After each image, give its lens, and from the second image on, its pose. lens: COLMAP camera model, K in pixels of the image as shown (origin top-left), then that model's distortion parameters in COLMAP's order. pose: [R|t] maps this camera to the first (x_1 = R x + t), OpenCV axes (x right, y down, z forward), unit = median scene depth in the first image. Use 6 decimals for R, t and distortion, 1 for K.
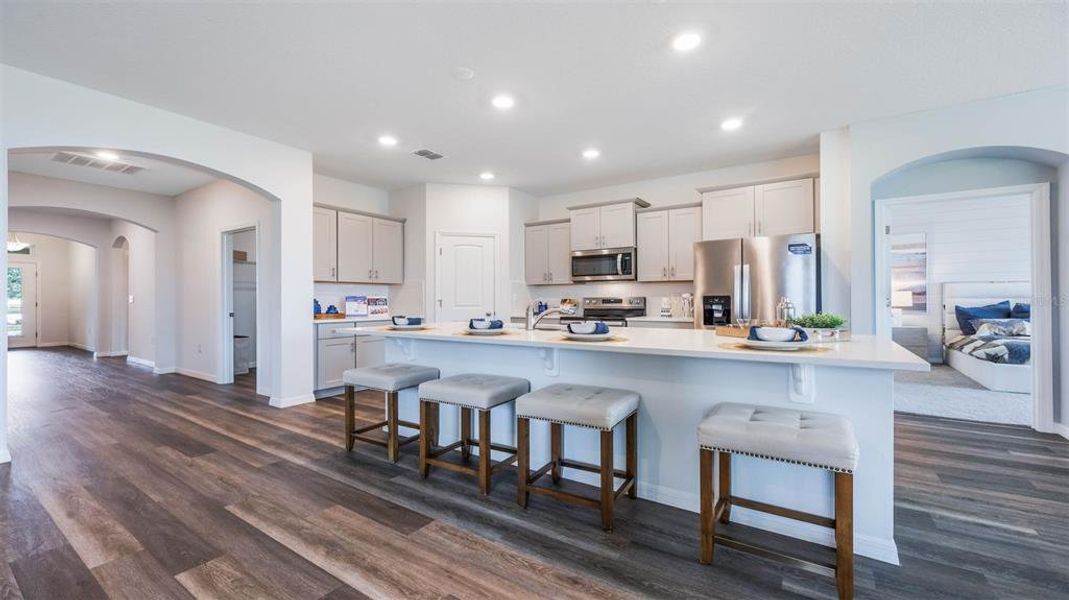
lens RADIAL K [[415.0, 0, 519.8], [0, 415.0, 303.2], [0, 0, 1]] dist [-0.003193, -0.000200]
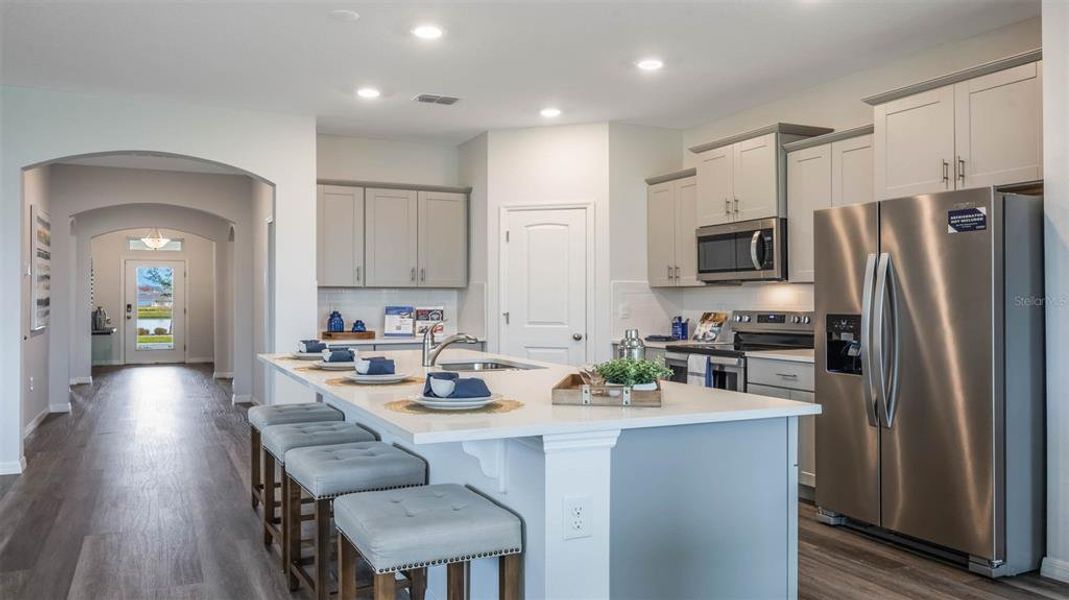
lens RADIAL K [[794.7, 0, 535.8], [0, 794.7, 292.6], [0, 0, 1]] dist [0.024373, -0.004605]
pose [[0.862730, -0.003963, -0.505649, 0.527818], [-0.002888, 0.999914, -0.012764, -0.026172], [0.505657, 0.012472, 0.862645, -0.029890]]
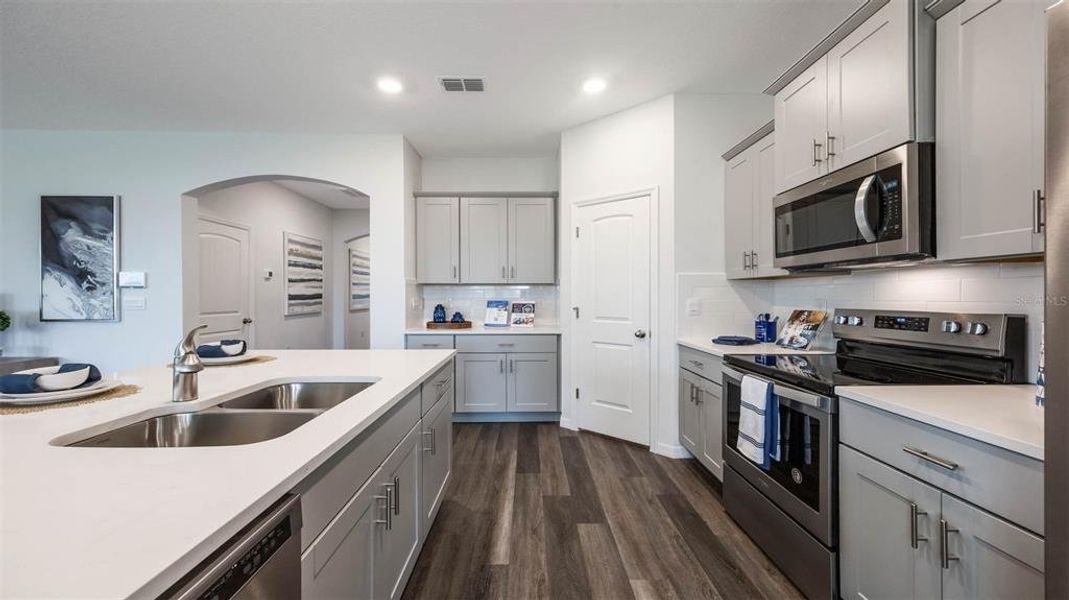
lens RADIAL K [[439.2, 0, 535.6], [0, 439.2, 297.7], [0, 0, 1]] dist [0.018491, -0.000227]
pose [[0.579639, 0.005051, -0.814857, 0.380731], [-0.003709, 0.999987, 0.003560, -0.027680], [0.814865, 0.000959, 0.579650, 0.612768]]
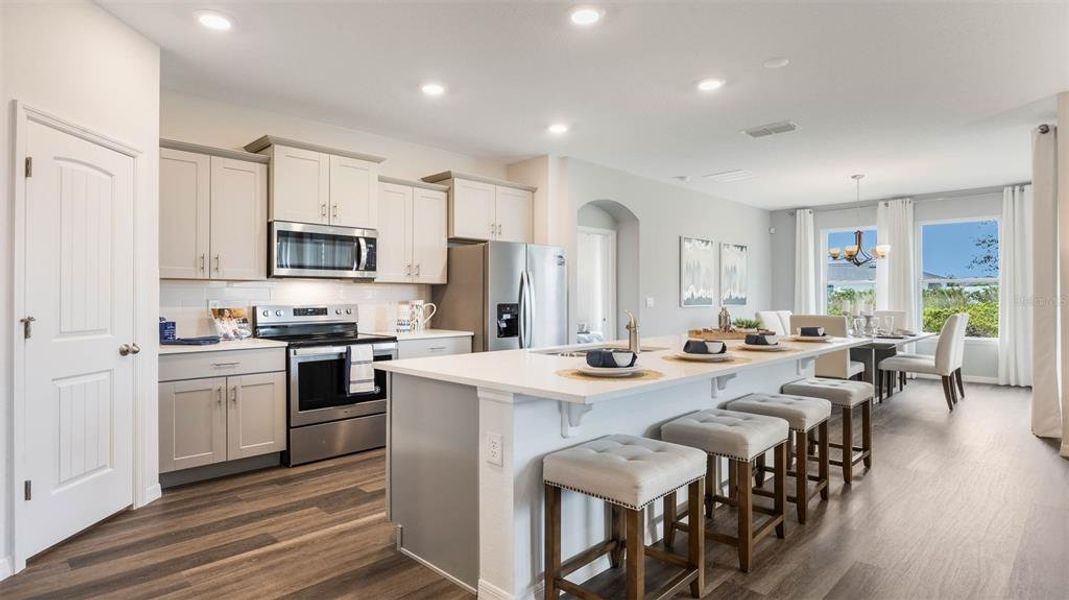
lens RADIAL K [[584.1, 0, 541.7], [0, 584.1, 302.3], [0, 0, 1]] dist [-0.000731, -0.001671]
pose [[0.159399, -0.004512, 0.987204, -0.625045], [0.006905, 0.999970, 0.003455, -0.020623], [-0.987190, 0.006266, 0.159425, 0.595082]]
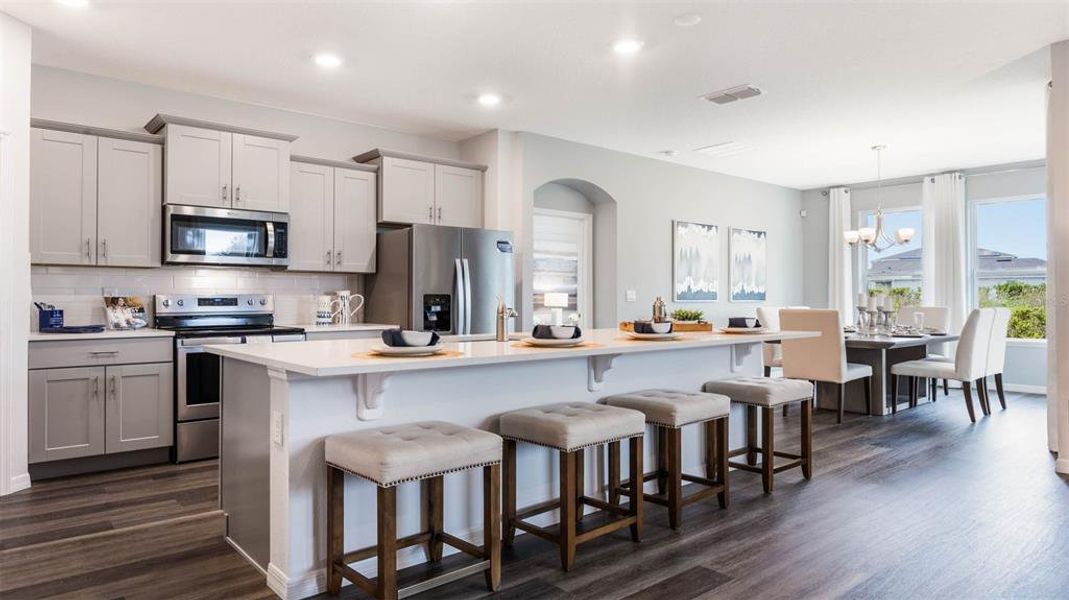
lens RADIAL K [[690.5, 0, 544.3], [0, 690.5, 301.0], [0, 0, 1]] dist [-0.003236, 0.001104]
pose [[0.242571, 0.001062, 0.970133, -0.643429], [0.005783, 0.999980, -0.002541, -0.000505], [-0.970116, 0.006227, 0.242560, 0.384726]]
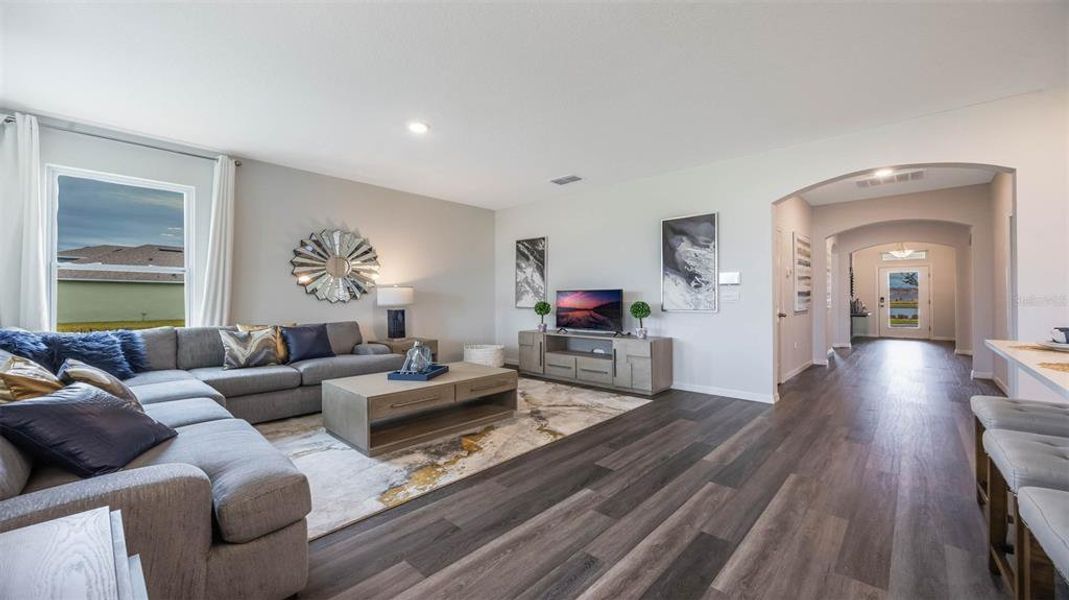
lens RADIAL K [[415.0, 0, 522.6], [0, 415.0, 299.6], [0, 0, 1]] dist [-0.003193, -0.000200]
pose [[-0.162735, 0.001508, -0.986669, 0.290859], [0.003964, 0.999992, 0.000875, -0.010832], [0.986662, -0.003769, -0.162740, 0.198060]]
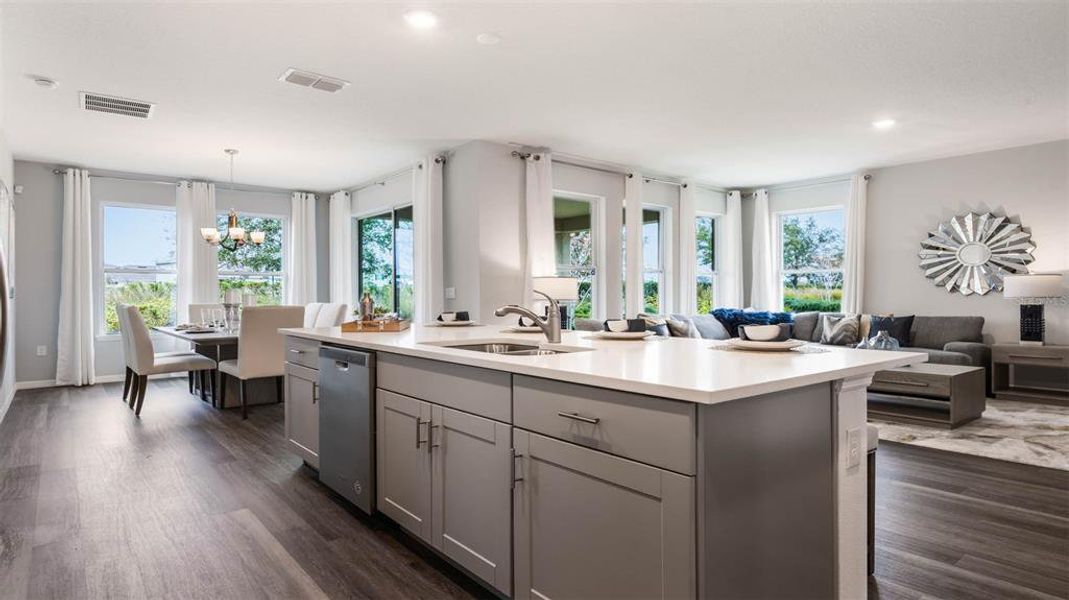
lens RADIAL K [[584.1, 0, 530.6], [0, 584.1, 294.3], [0, 0, 1]] dist [-0.000731, -0.001671]
pose [[-0.956805, -0.000449, 0.290730, -0.095865], [-0.000699, 0.999999, -0.000757, -0.004659], [-0.290730, -0.000928, -0.956805, 1.088953]]
